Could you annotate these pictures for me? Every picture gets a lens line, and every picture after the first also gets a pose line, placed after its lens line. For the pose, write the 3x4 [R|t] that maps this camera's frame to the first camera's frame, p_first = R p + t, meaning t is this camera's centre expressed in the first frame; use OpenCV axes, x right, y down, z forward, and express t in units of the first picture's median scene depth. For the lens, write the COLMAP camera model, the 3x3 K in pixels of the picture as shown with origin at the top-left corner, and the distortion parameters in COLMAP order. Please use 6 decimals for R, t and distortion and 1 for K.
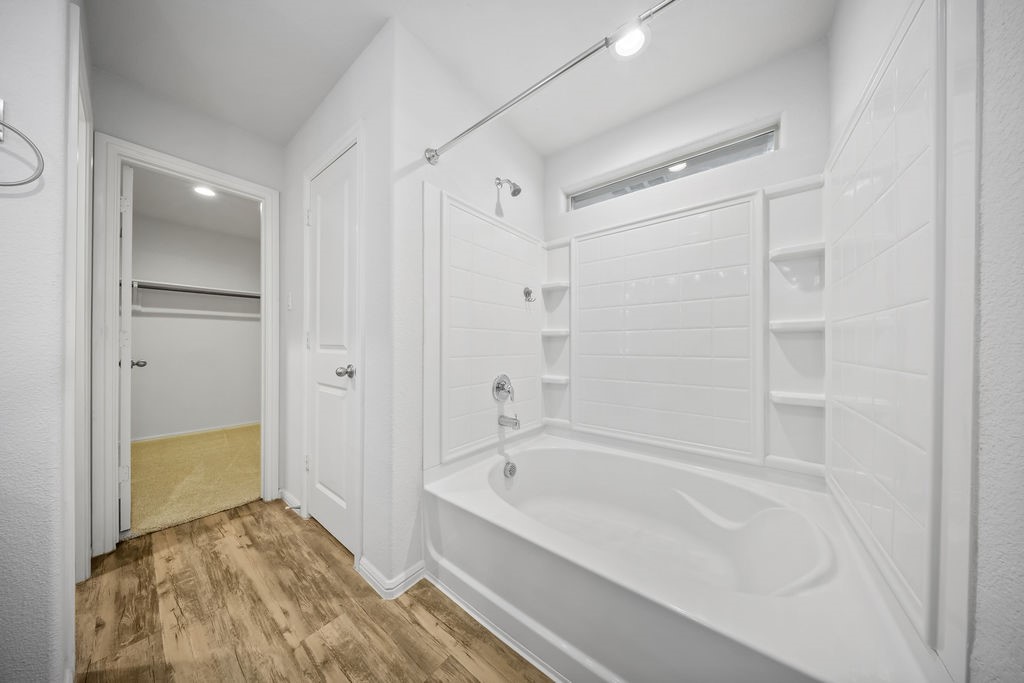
lens RADIAL K [[300.3, 0, 519.4], [0, 300.3, 345.1], [0, 0, 1]] dist [-0.002663, -0.000784]
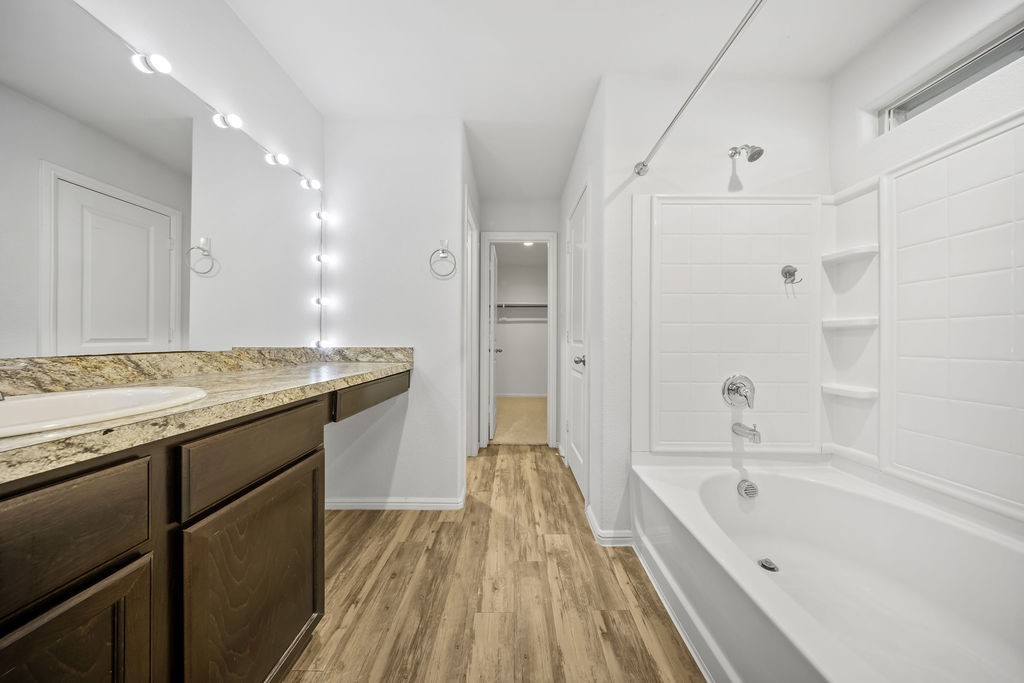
lens RADIAL K [[300.3, 0, 512.7], [0, 300.3, 339.9], [0, 0, 1]] dist [-0.002663, -0.000784]
pose [[0.607554, 0.002723, -0.794274, 0.236869], [-0.000091, 0.999994, 0.003358, -0.005033], [0.794279, -0.001968, 0.607550, -0.031944]]
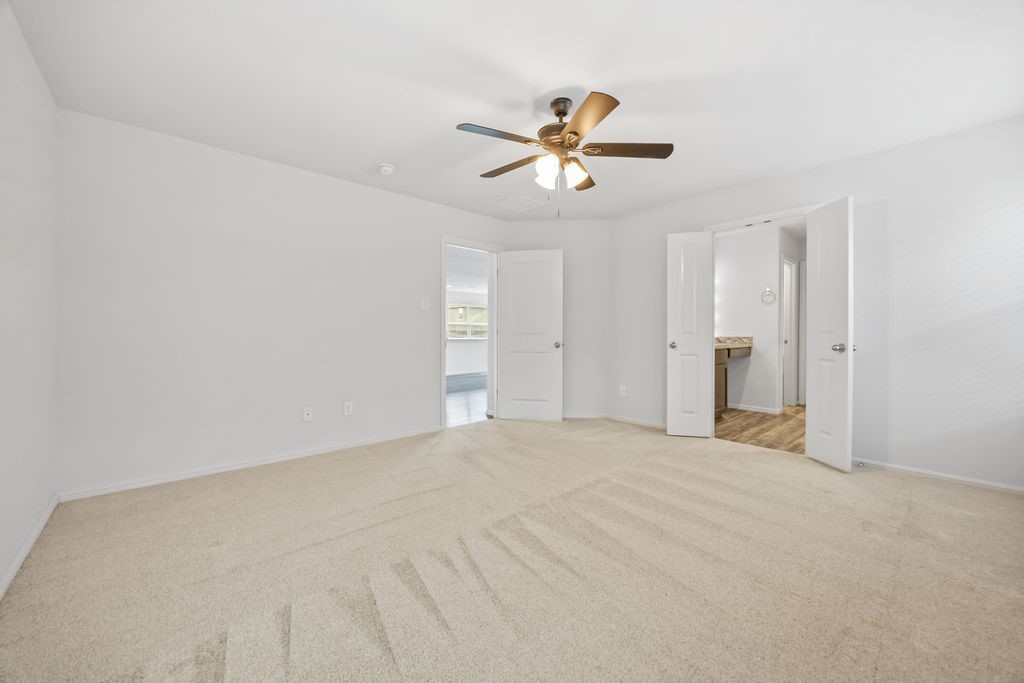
lens RADIAL K [[396.3, 0, 516.6], [0, 396.3, 337.9], [0, 0, 1]] dist [-0.002836, -0.000335]
pose [[-0.191971, 0.004726, -0.981389, 3.797113], [-0.000480, 0.999988, 0.004909, 0.033345], [0.981401, 0.001414, -0.191966, -1.329495]]
